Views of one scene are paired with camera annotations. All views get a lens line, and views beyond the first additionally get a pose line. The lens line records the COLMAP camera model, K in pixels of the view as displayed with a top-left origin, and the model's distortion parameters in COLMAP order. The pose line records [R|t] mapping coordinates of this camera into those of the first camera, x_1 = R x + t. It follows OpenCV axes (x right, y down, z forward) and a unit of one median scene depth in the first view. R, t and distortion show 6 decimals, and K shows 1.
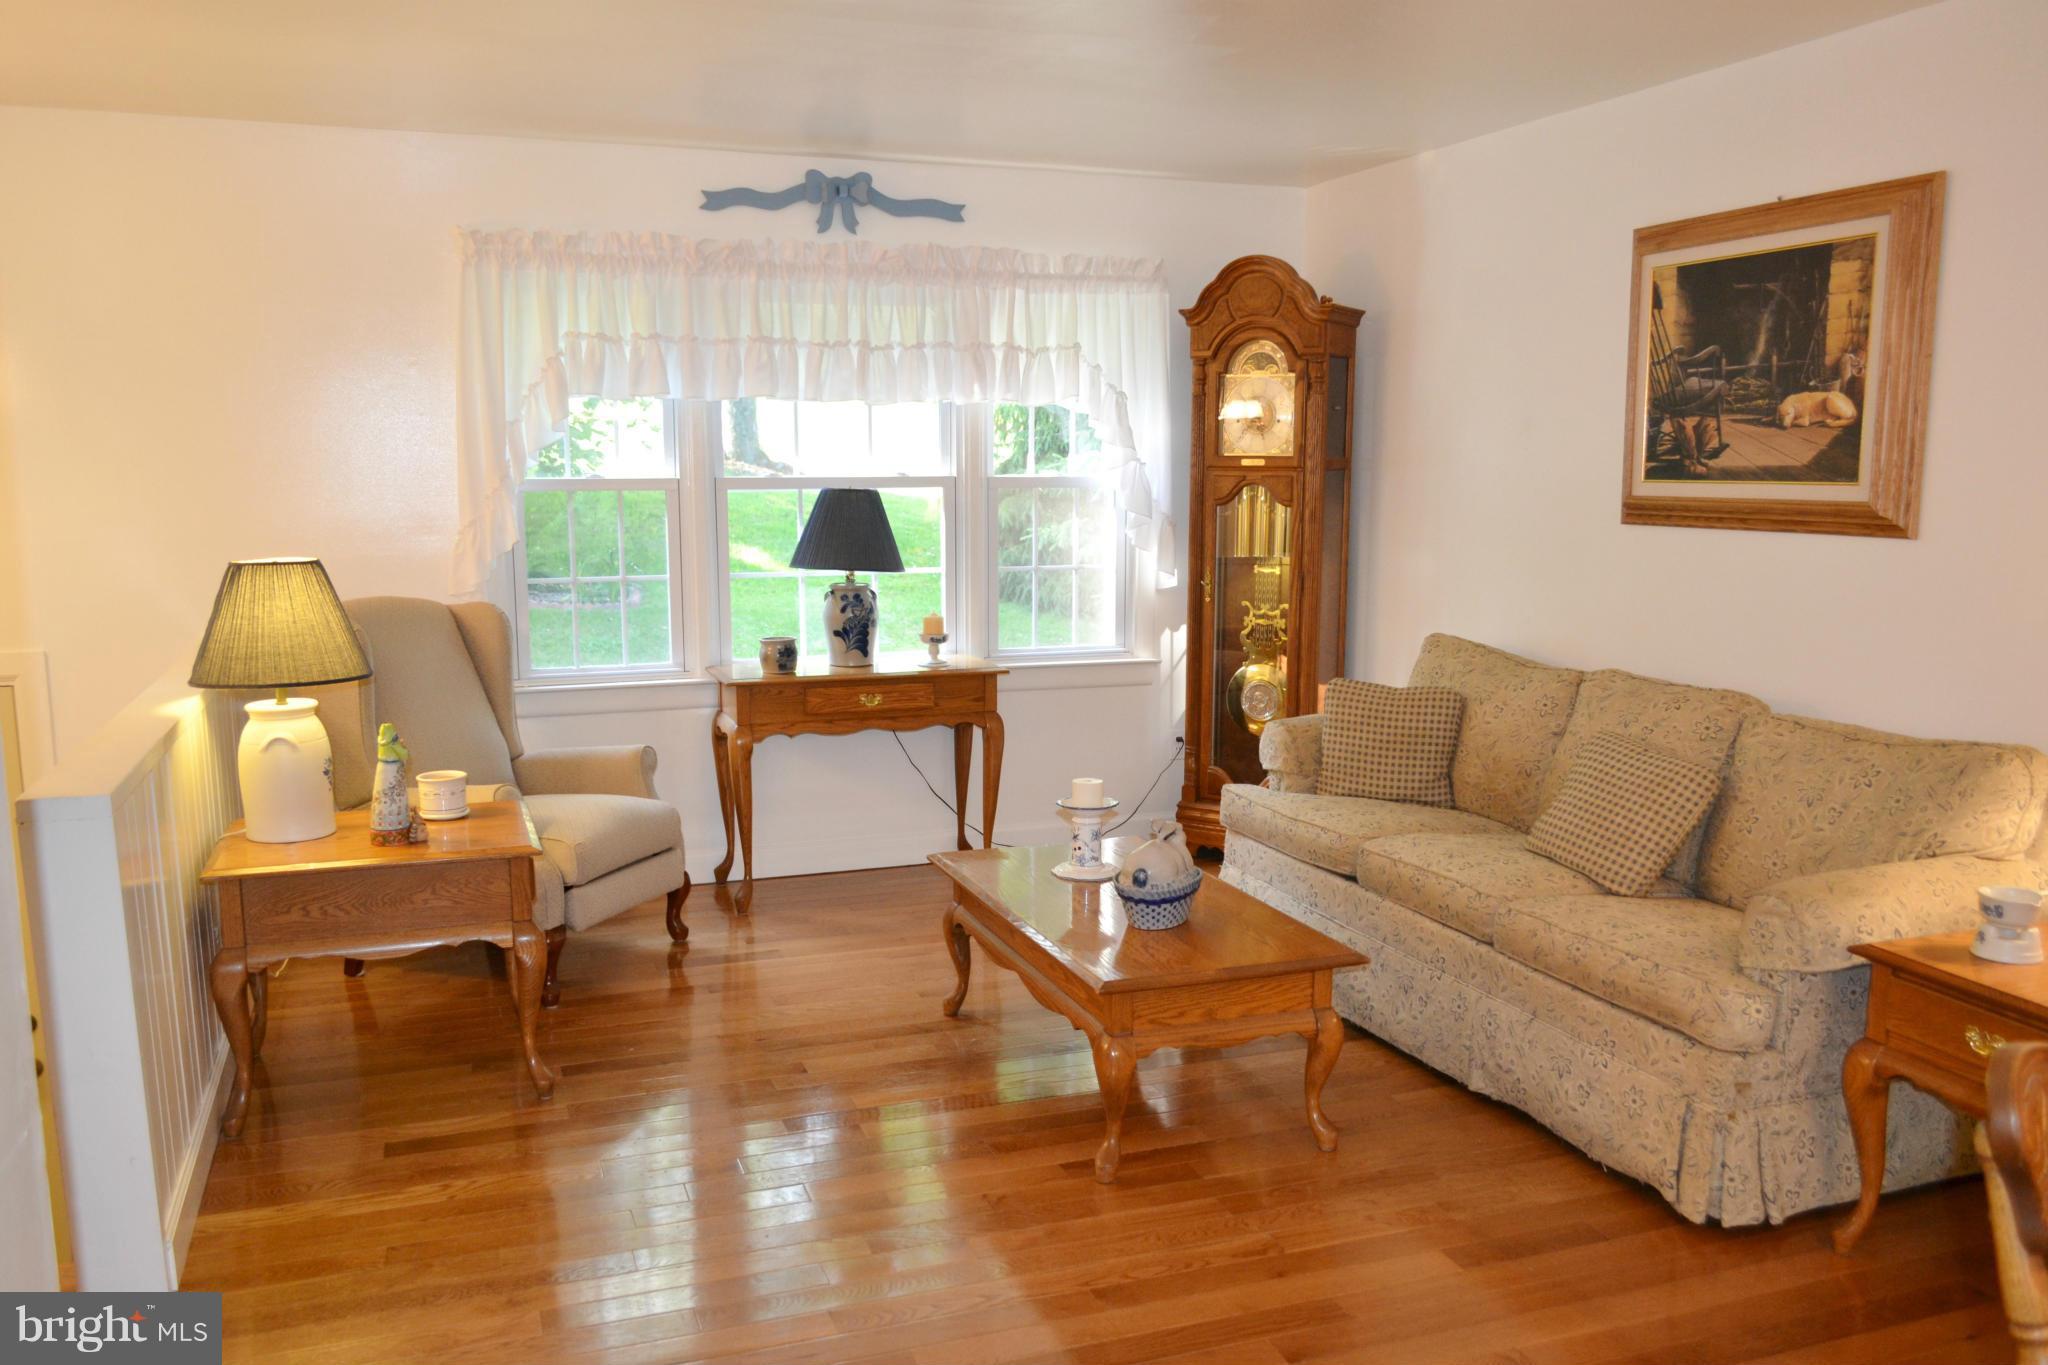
lens RADIAL K [[1571.1, 0, 1018.7], [0, 1571.1, 683.6], [0, 0, 1]] dist [0.028796, -0.011672]
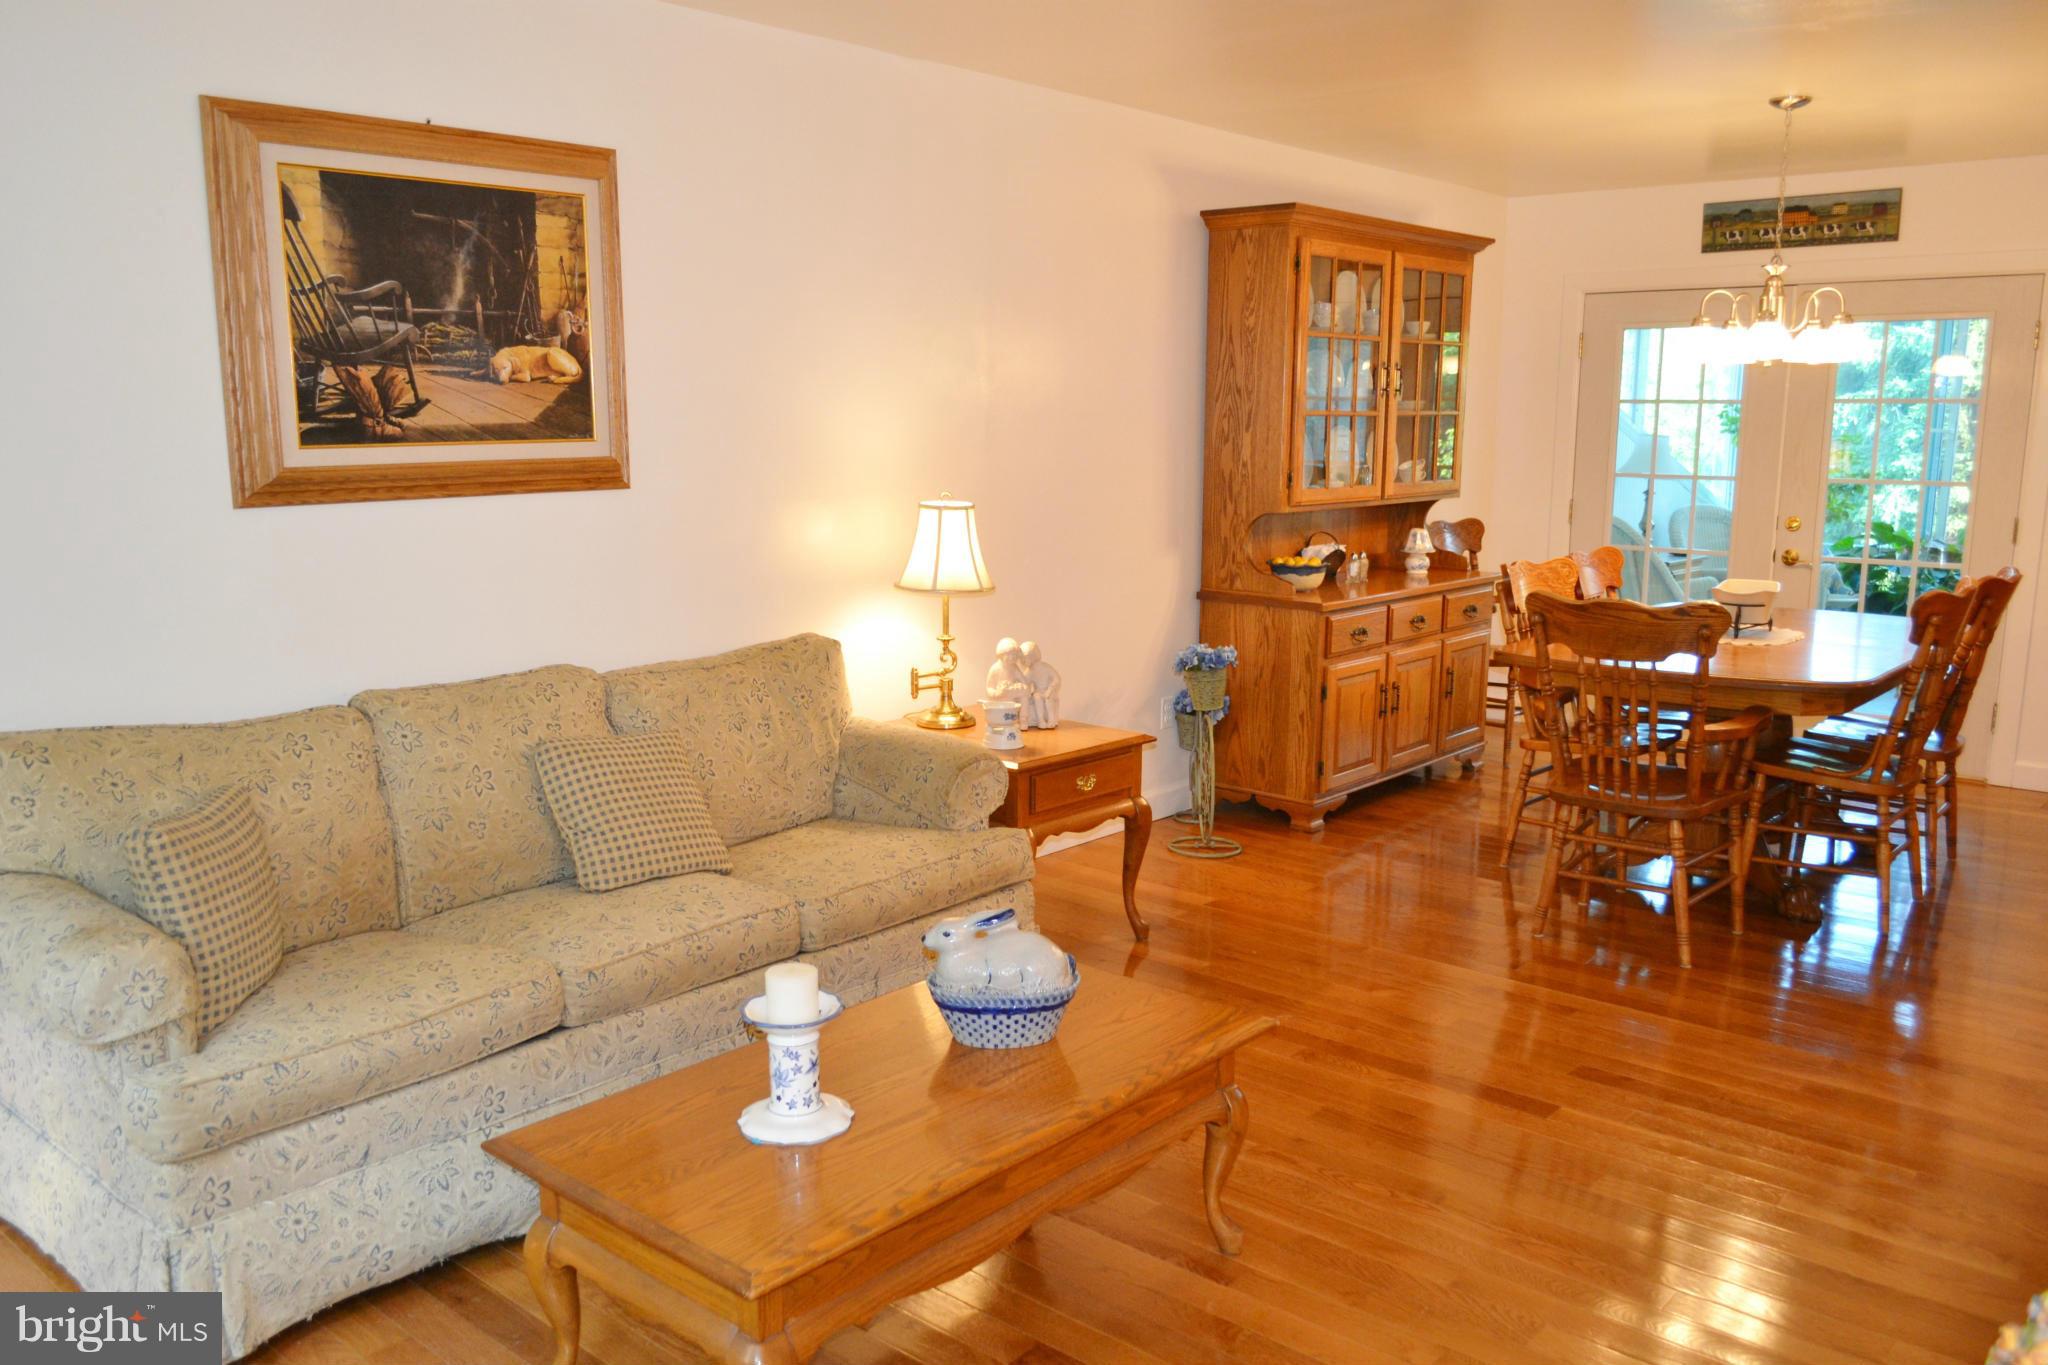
lens RADIAL K [[1571.1, 0, 1024.0], [0, 1571.1, 683.1], [0, 0, 1]] dist [0.028796, -0.011672]
pose [[-0.448718, -0.147401, 0.881434, -0.494730], [0.140980, 0.962279, 0.232690, -0.163288], [-0.882483, 0.228676, -0.411011, 1.143849]]
